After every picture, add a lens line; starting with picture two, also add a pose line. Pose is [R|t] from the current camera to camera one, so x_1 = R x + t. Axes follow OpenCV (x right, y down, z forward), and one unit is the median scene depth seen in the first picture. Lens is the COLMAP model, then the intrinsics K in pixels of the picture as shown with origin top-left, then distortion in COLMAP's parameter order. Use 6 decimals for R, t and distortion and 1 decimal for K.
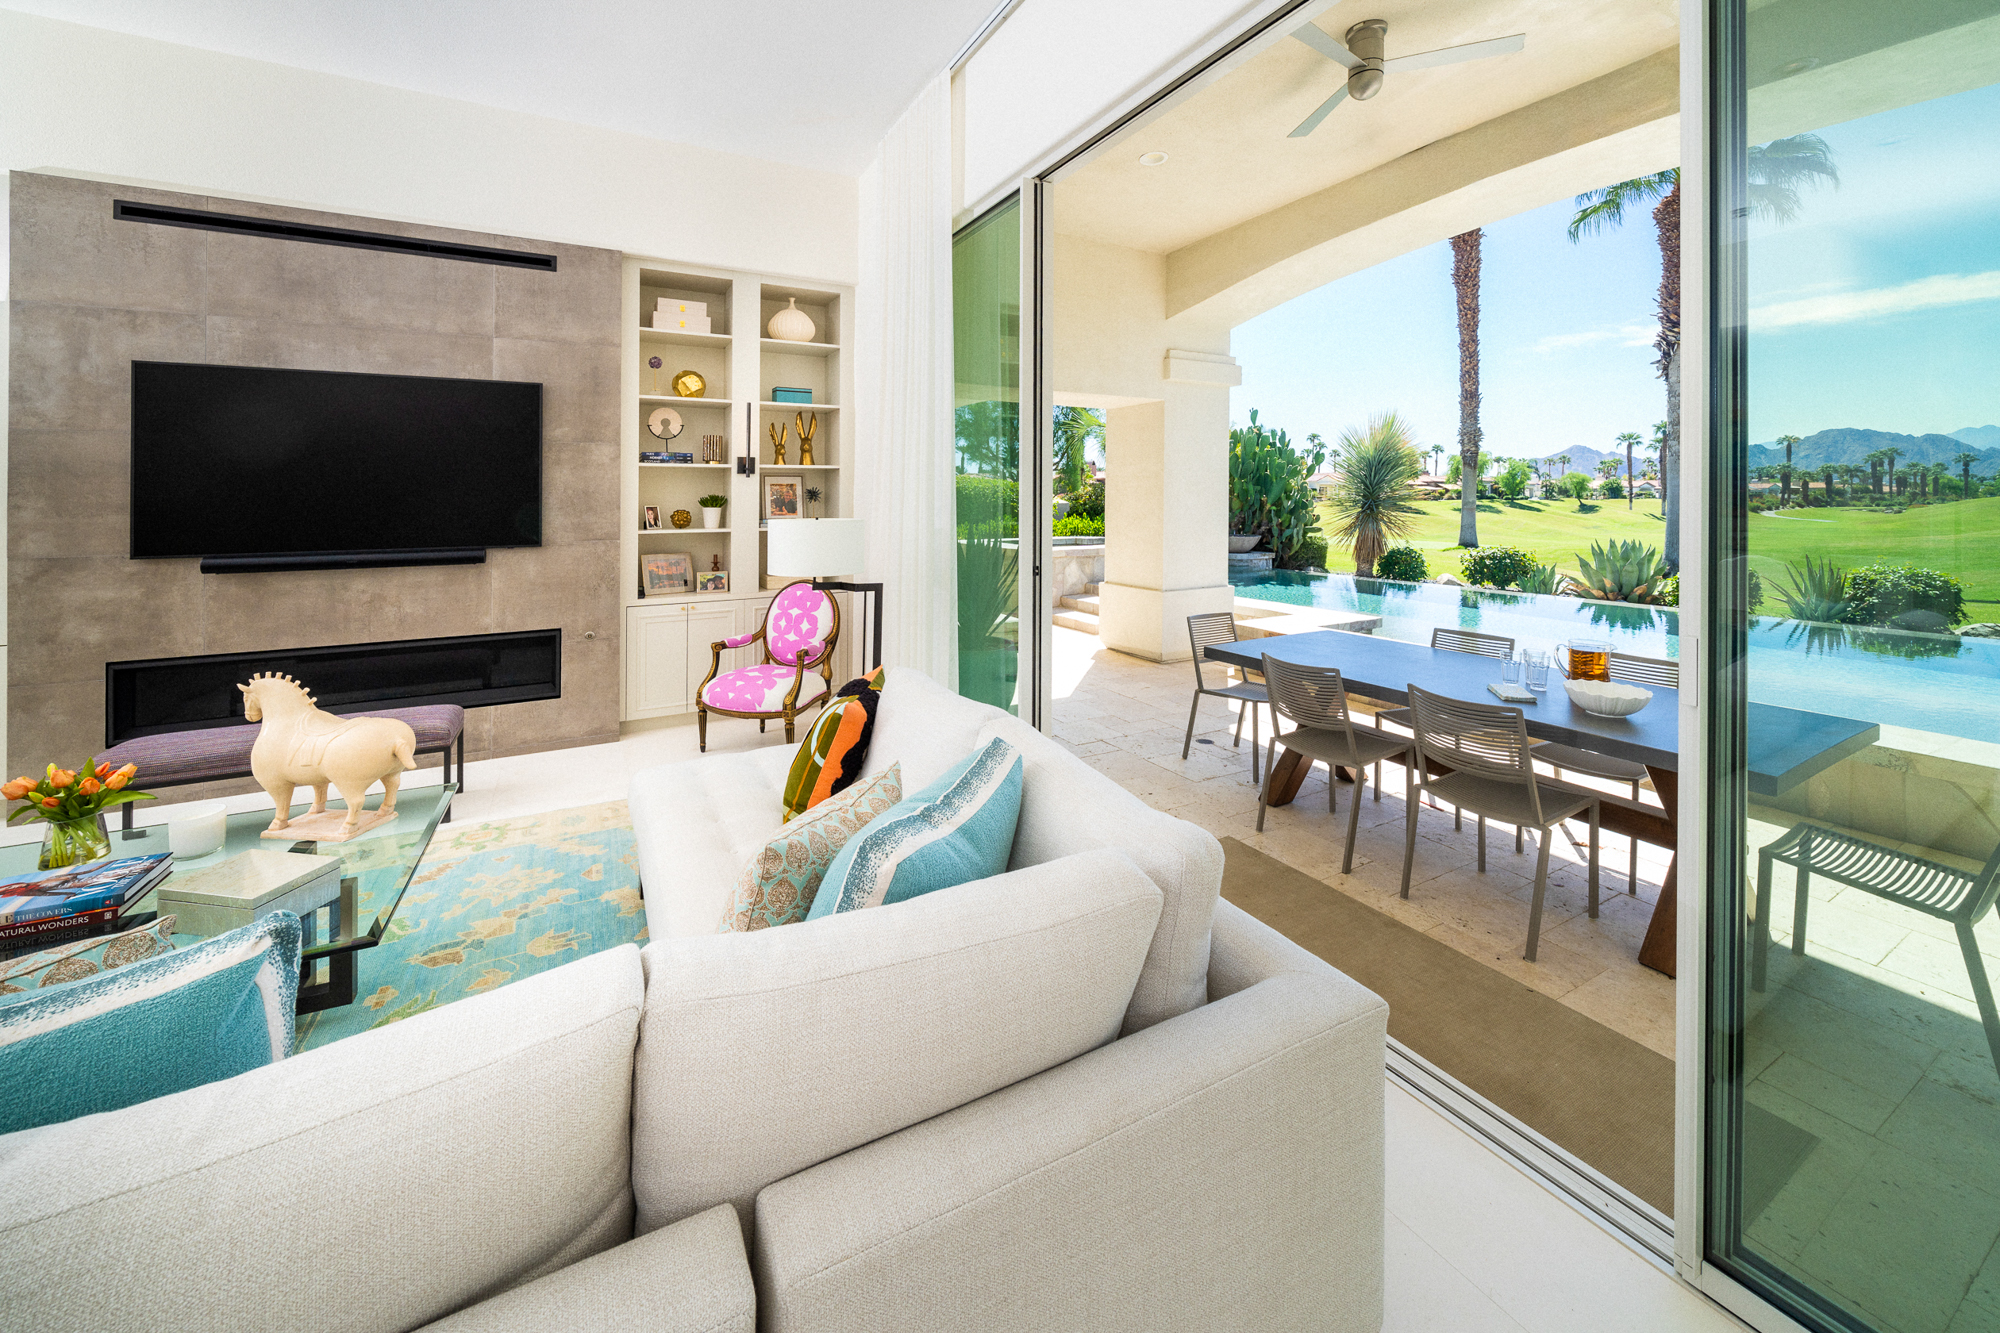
lens RADIAL K [[789.1, 0, 950.0], [0, 789.1, 461.6], [0, 0, 1]] dist [-0.002211, -0.000217]
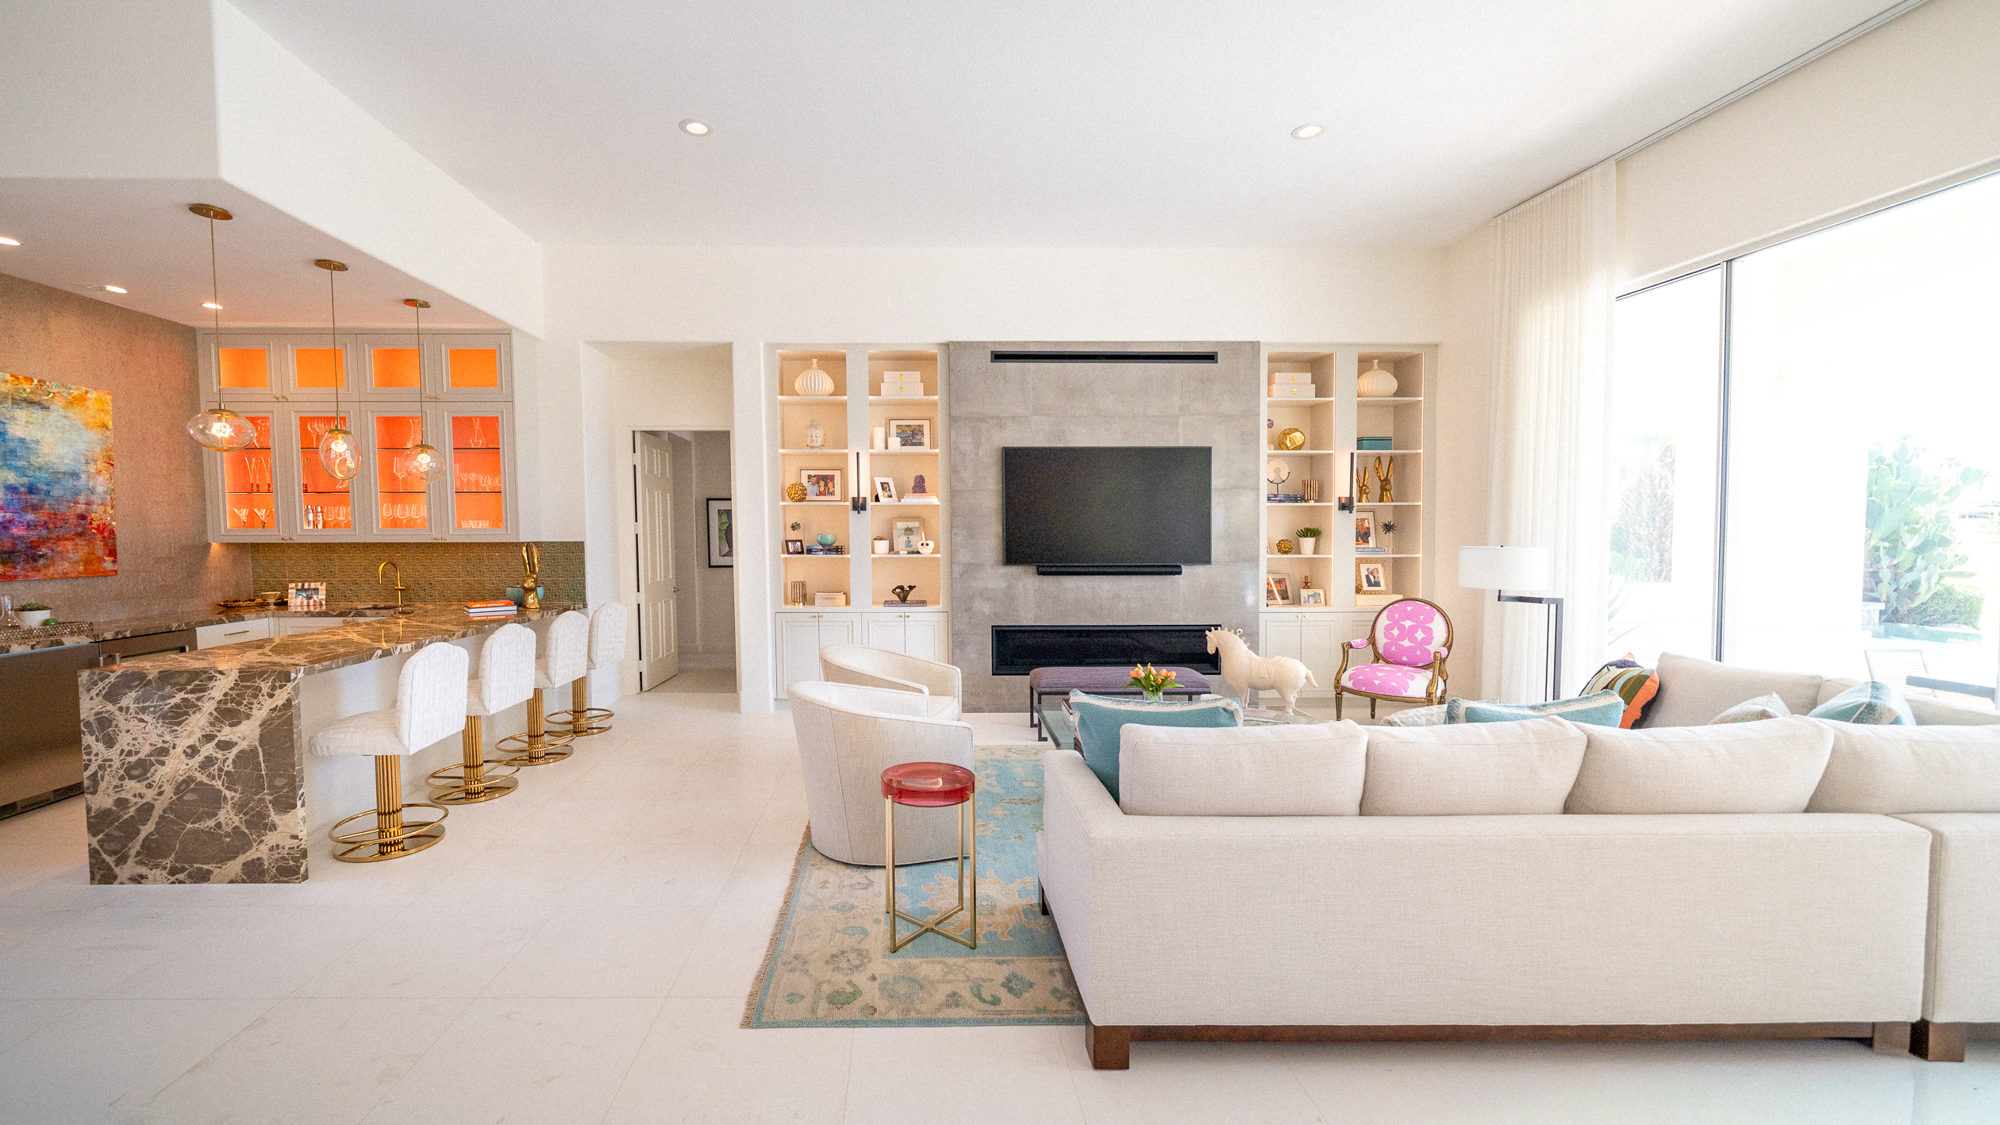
lens RADIAL K [[824.0, 0, 872.2], [0, 824.0, 540.2], [0, 0, 1]] dist [-0.003420, 0.001174]
pose [[0.893031, 0.011518, -0.449848, -0.371682], [0.016562, 0.998154, 0.058434, -0.028112], [0.449691, -0.059634, 0.891191, -0.521604]]
